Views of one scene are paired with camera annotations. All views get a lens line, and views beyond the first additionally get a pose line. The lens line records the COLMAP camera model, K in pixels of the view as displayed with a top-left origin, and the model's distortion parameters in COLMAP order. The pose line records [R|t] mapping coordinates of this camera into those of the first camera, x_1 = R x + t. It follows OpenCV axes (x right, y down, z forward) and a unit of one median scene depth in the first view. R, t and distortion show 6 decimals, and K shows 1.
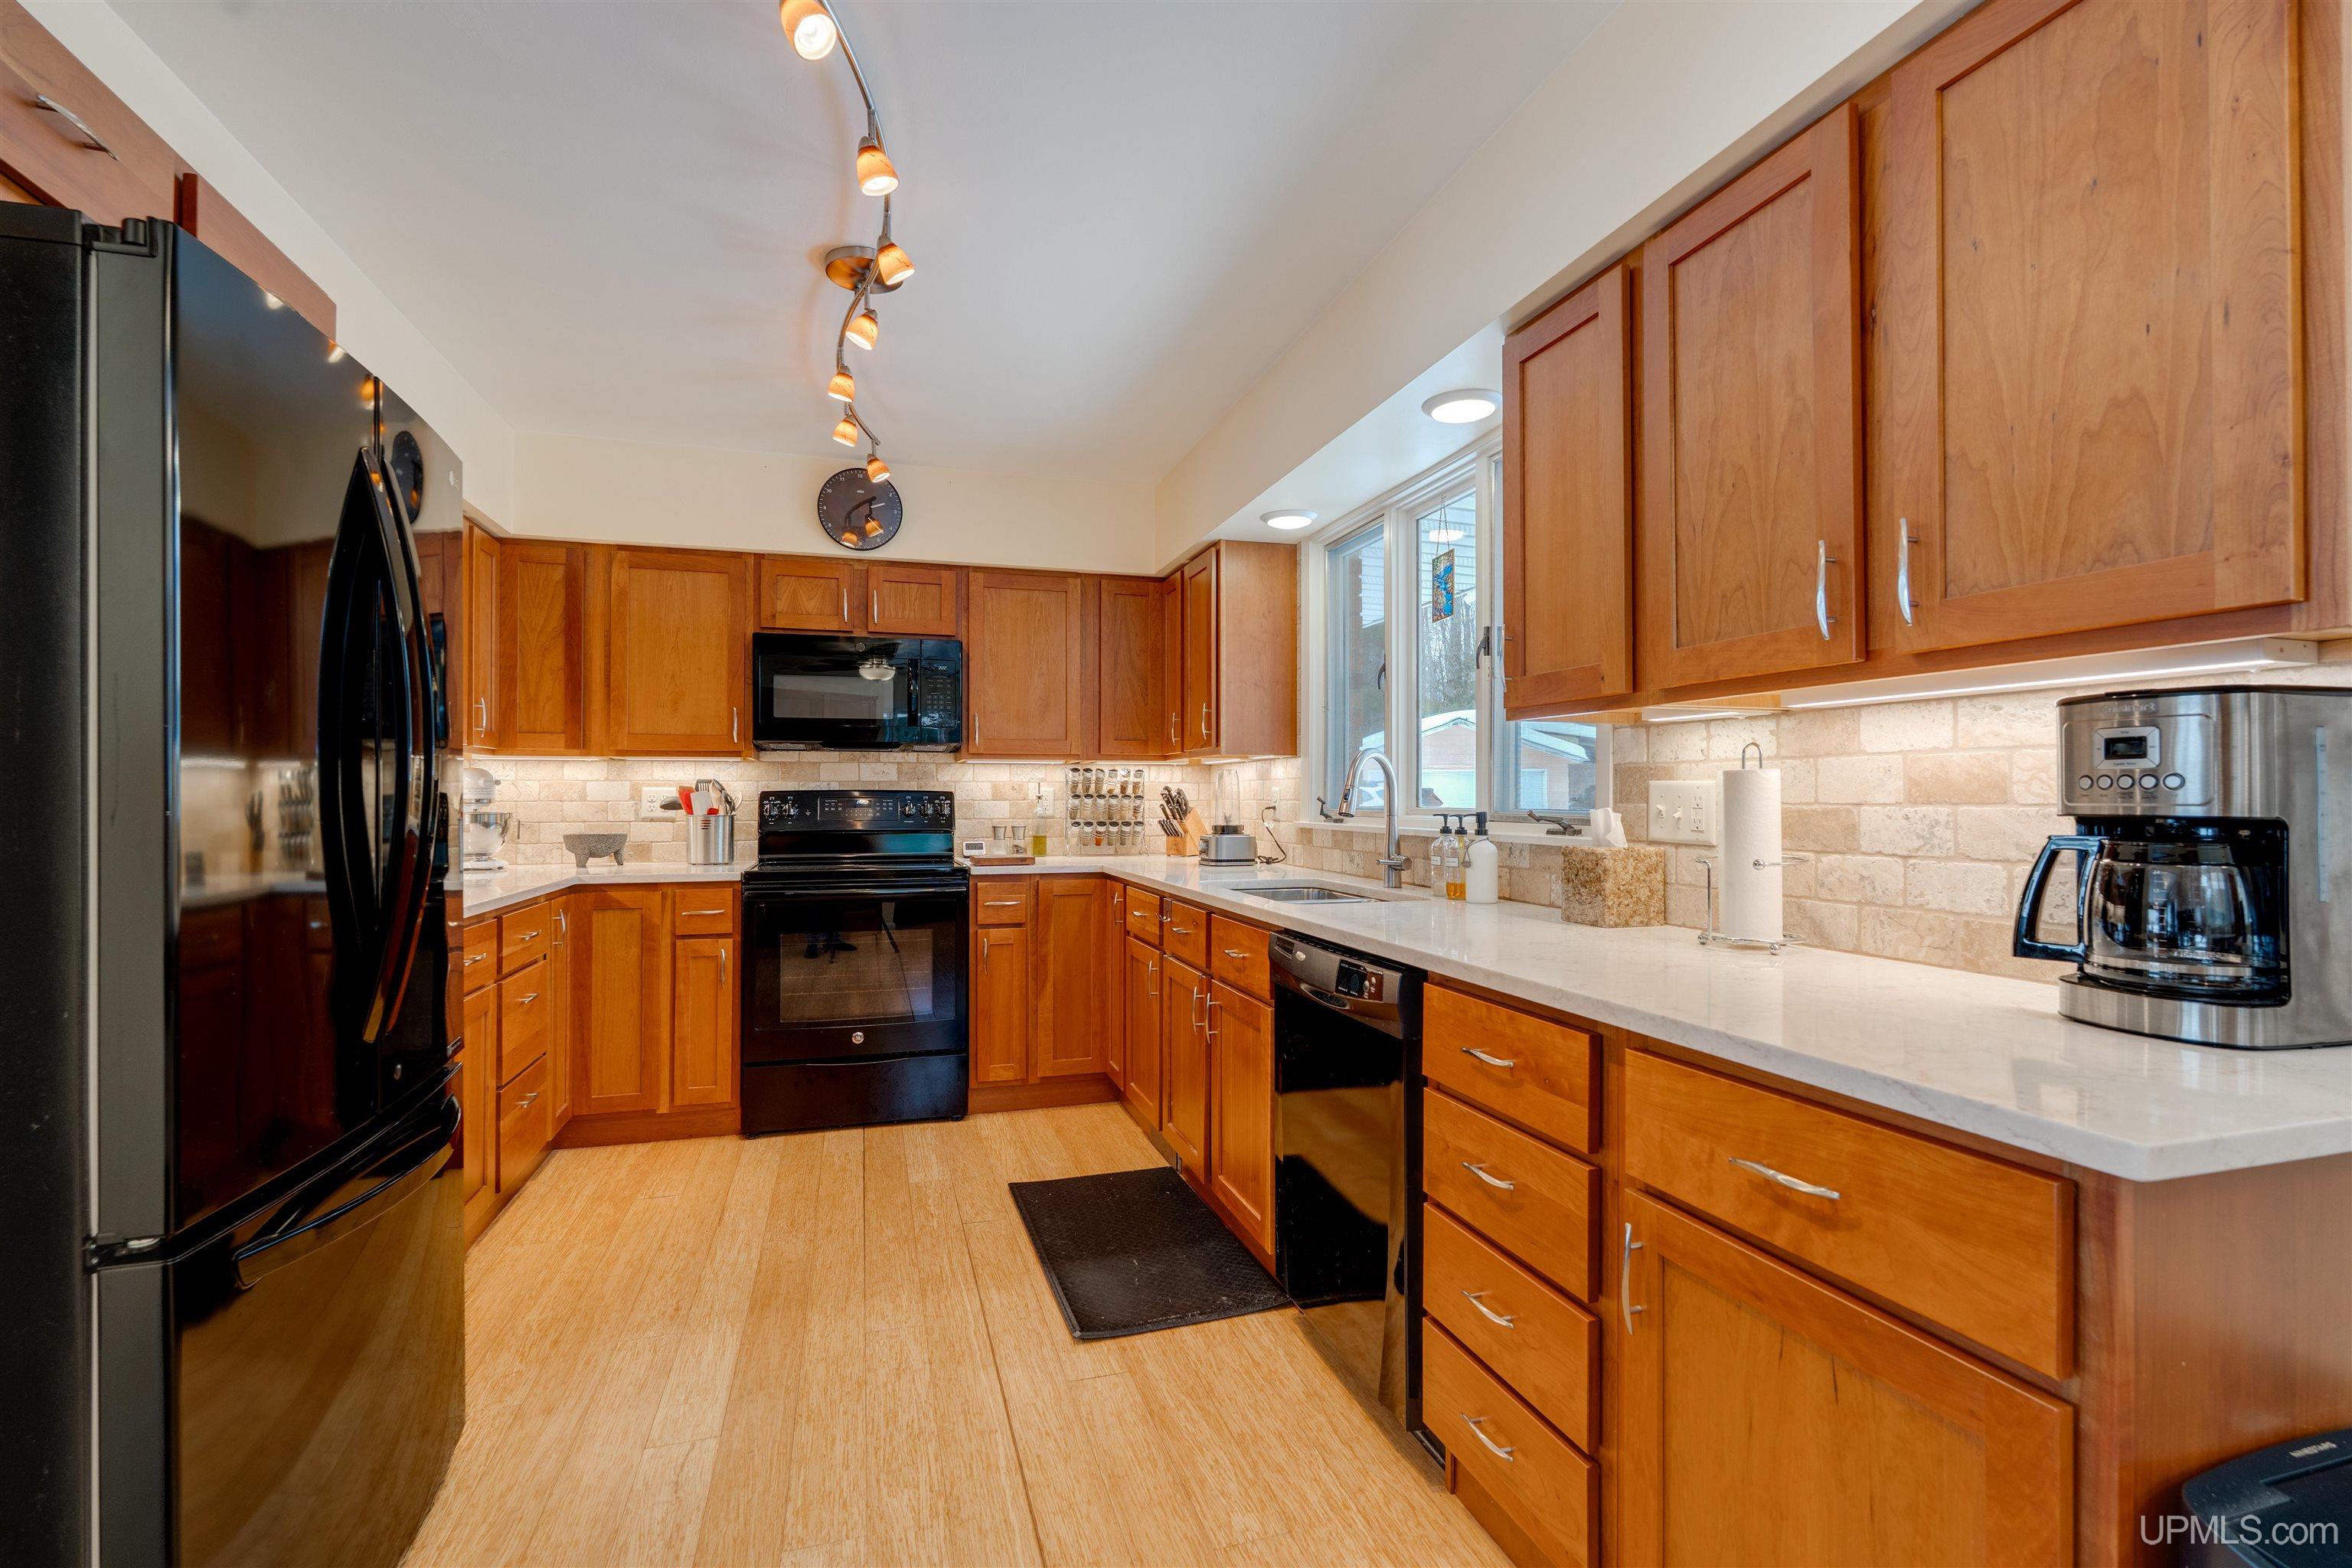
lens RADIAL K [[1024.7, 0, 1172.0], [0, 1024.7, 783.7], [0, 0, 1]] dist [-0.006781, 0.002139]
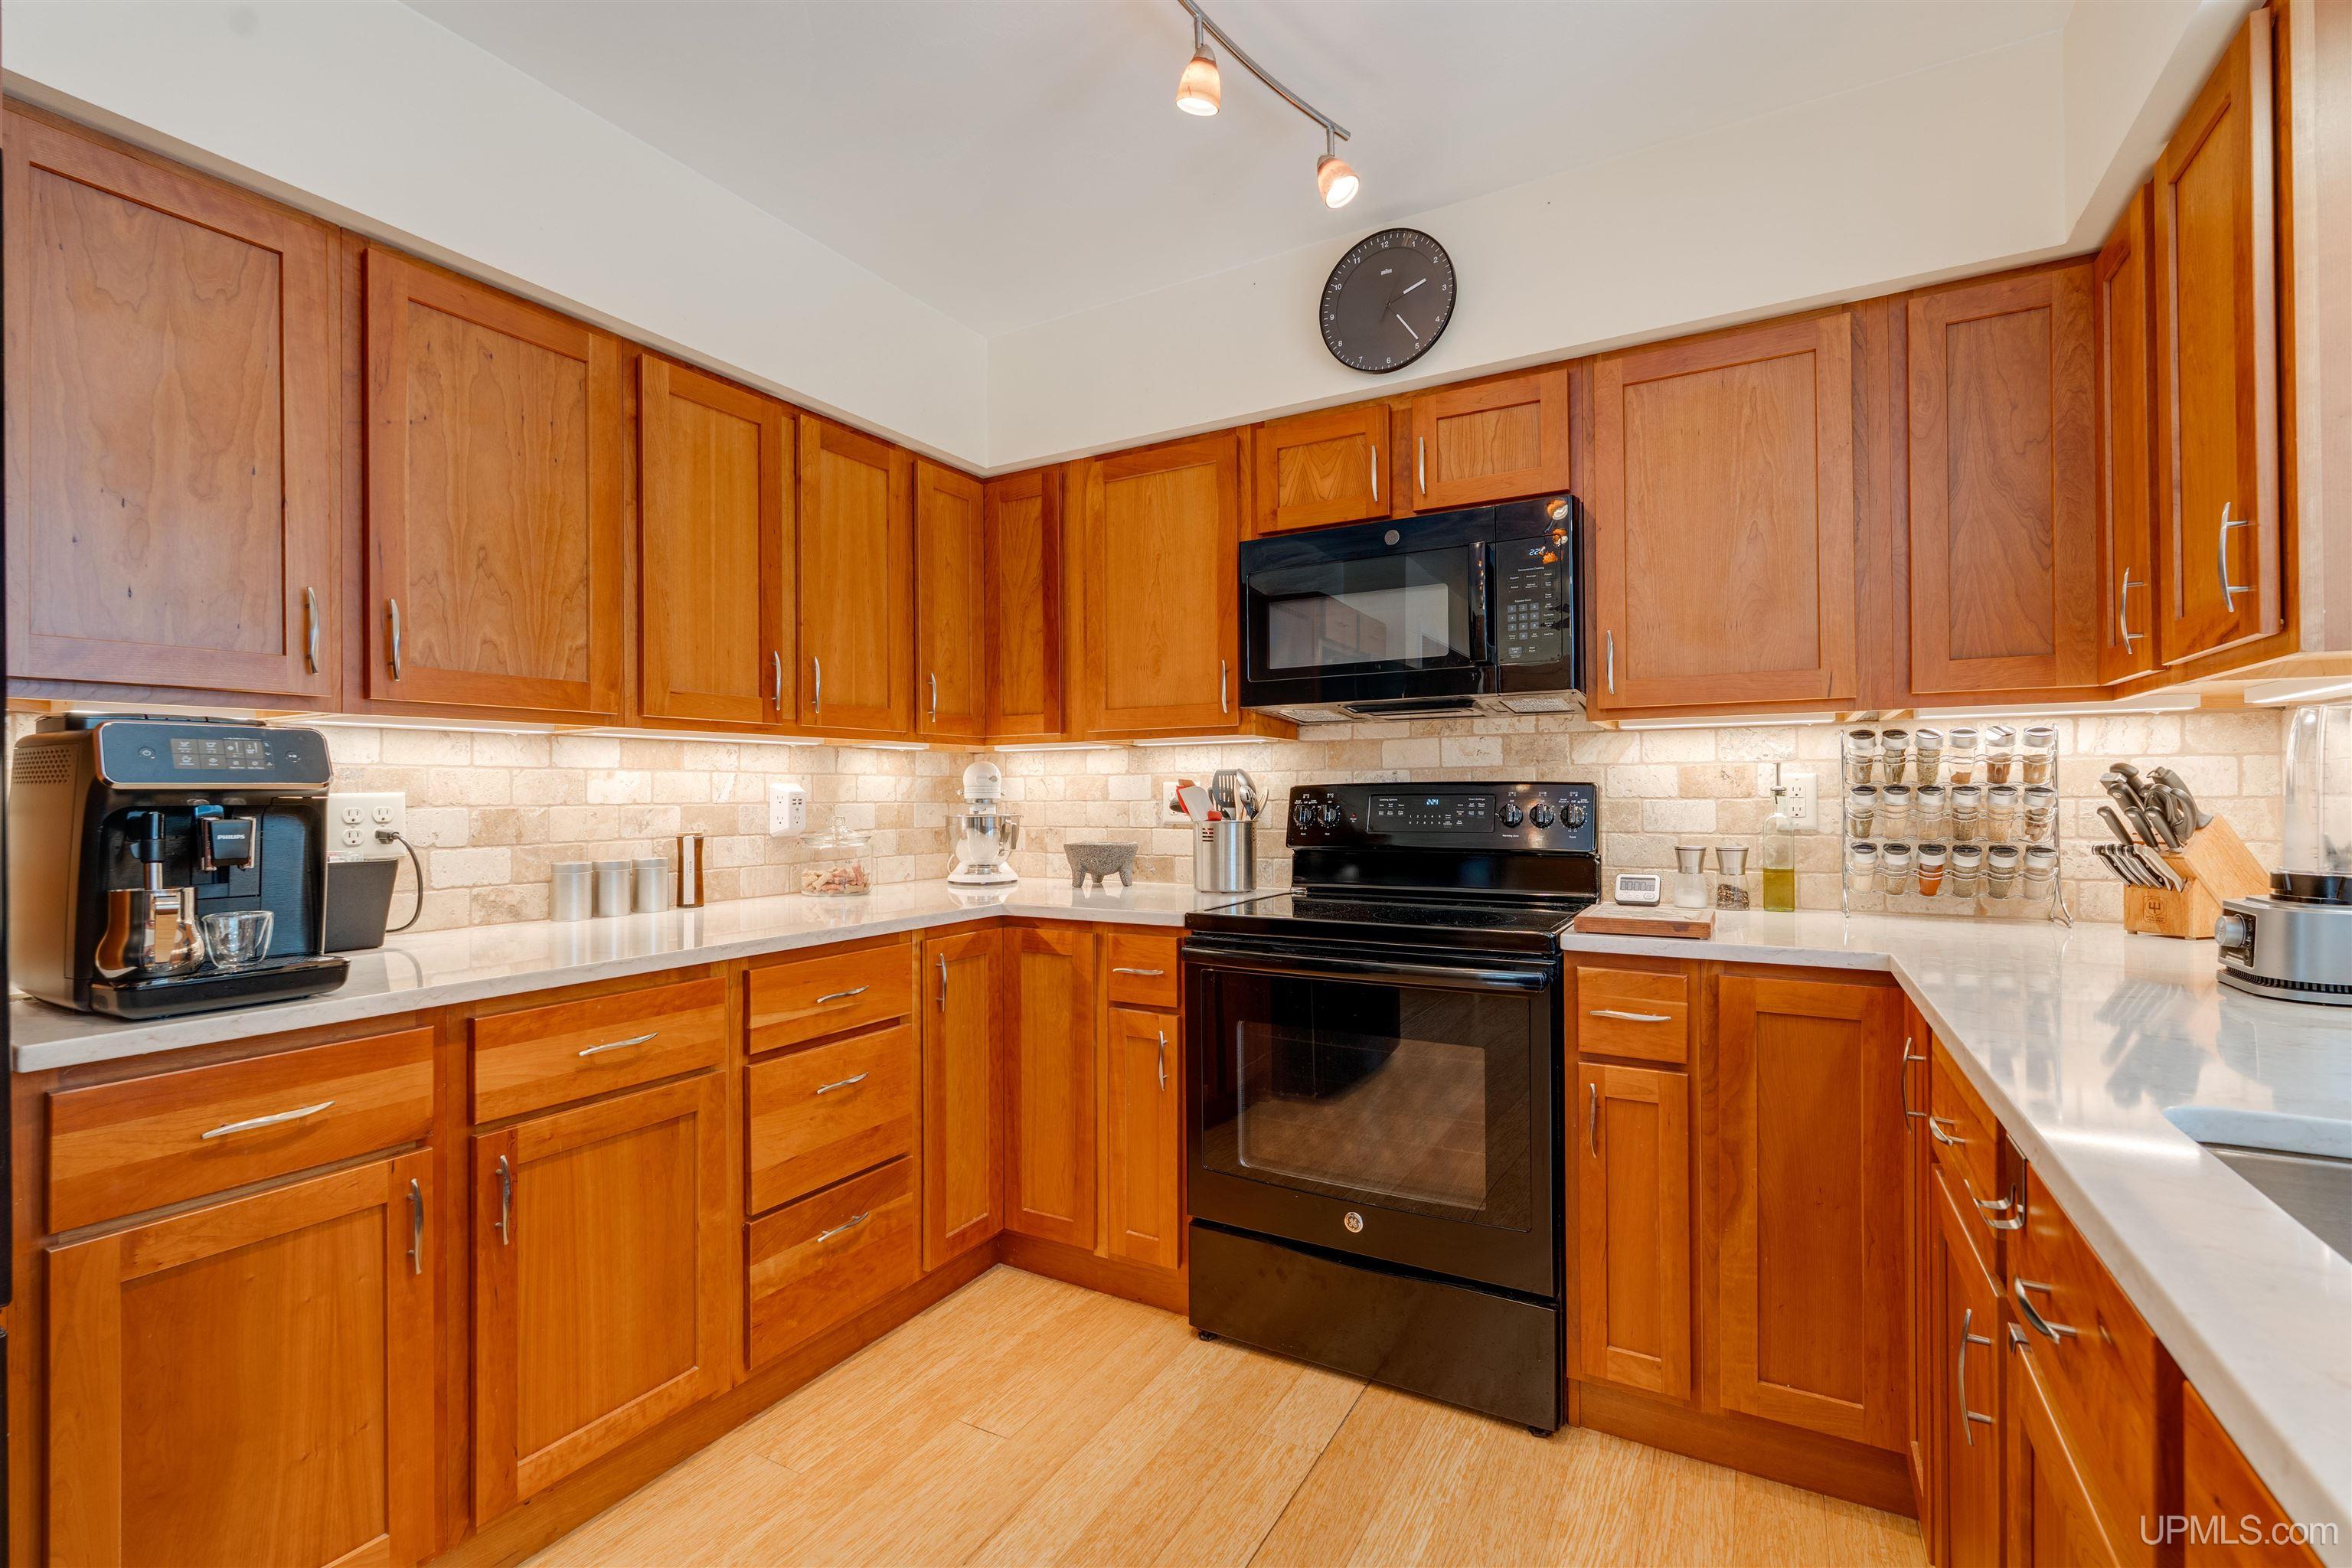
lens RADIAL K [[1024.7, 0, 1179.4], [0, 1024.7, 786.6], [0, 0, 1]] dist [-0.006781, 0.002139]
pose [[0.691934, -0.009879, -0.721893, 0.033979], [0.015696, 0.999876, 0.001362, 0.006300], [0.721790, -0.012274, 0.692003, 0.528080]]
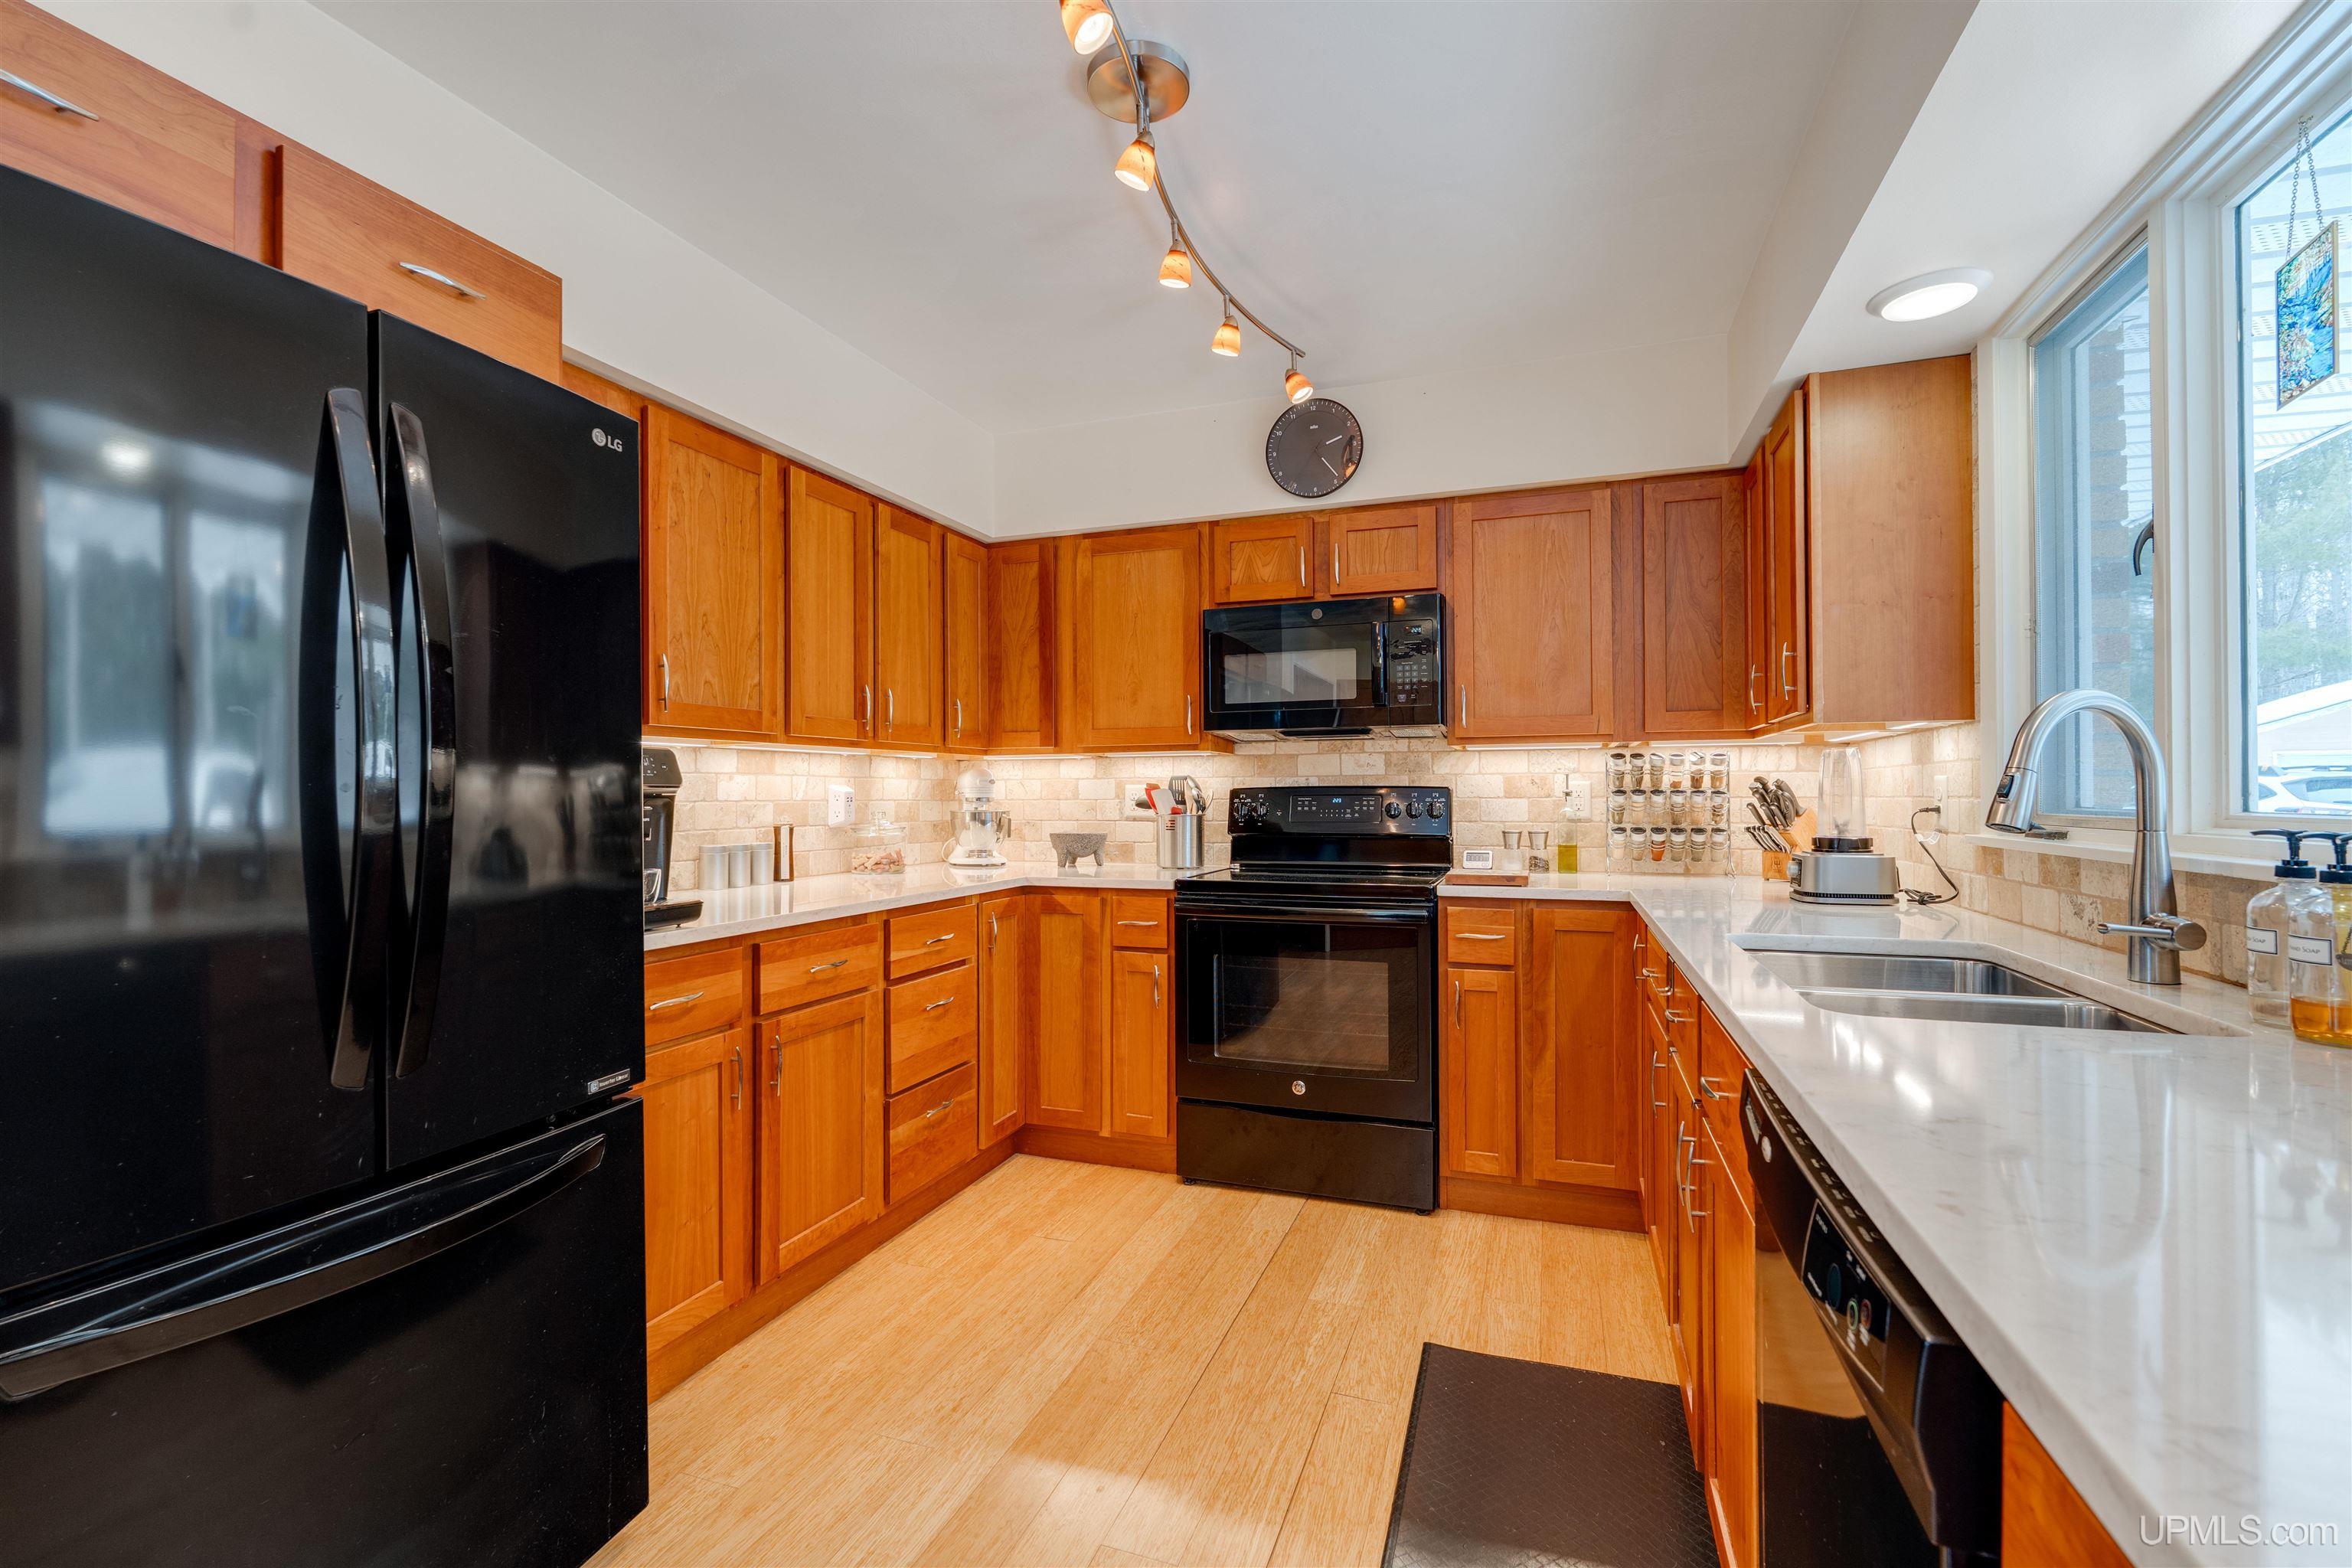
lens RADIAL K [[1024.7, 0, 1182.7], [0, 1024.7, 783.8], [0, 0, 1]] dist [-0.006781, 0.002139]
pose [[0.805302, -0.009790, -0.592784, 0.104001], [0.011803, 0.999930, -0.000479, 0.003619], [0.592748, -0.006611, 0.805361, 0.276559]]
